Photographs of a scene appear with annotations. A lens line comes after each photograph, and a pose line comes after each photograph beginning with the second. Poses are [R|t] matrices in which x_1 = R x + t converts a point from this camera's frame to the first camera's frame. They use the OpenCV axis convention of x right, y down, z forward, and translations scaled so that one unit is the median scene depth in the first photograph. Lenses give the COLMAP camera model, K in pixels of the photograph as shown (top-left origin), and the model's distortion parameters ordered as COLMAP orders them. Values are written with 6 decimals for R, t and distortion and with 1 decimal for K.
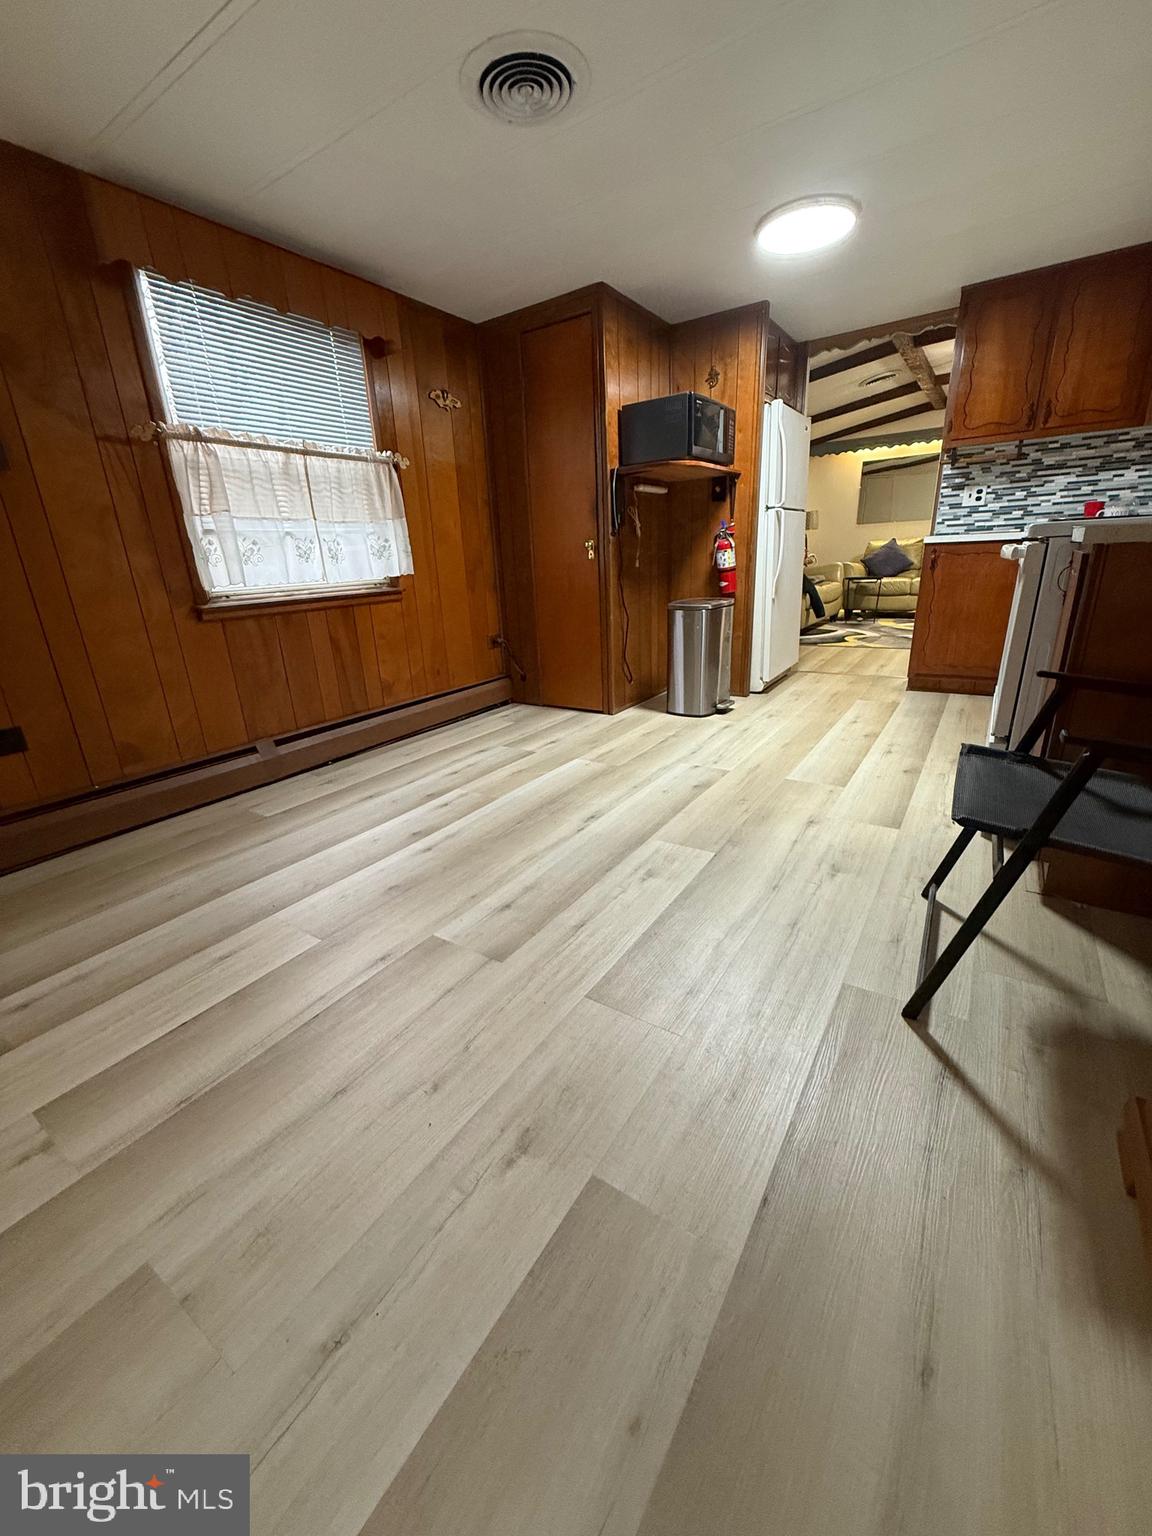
lens RADIAL K [[613.5, 0, 578.5], [0, 613.5, 765.4], [0, 0, 1]] dist [0.003474, 0.000544]
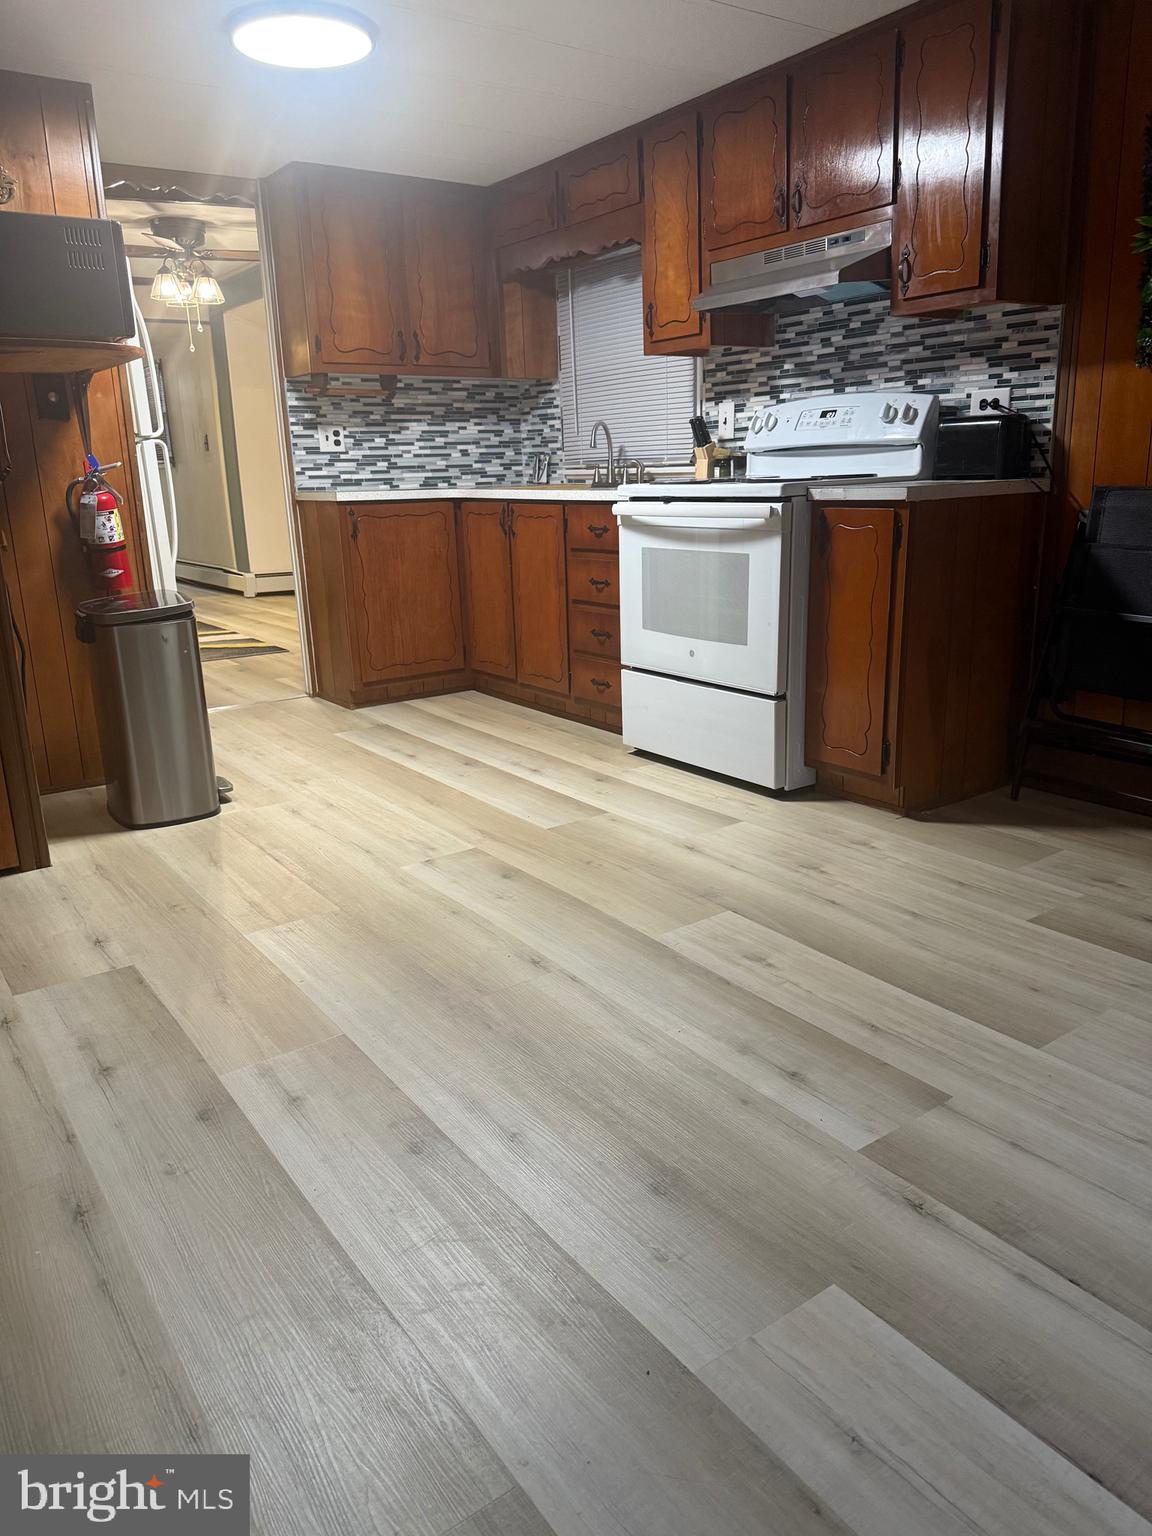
lens RADIAL K [[1081.6, 0, 575.7], [0, 1081.6, 764.5], [0, 0, 1]] dist [0.053136, -0.005469]
pose [[0.361679, -0.216116, 0.906908, -0.568165], [0.315424, 0.943761, 0.099106, -0.120830], [-0.877323, 0.250216, 0.409507, 0.344075]]
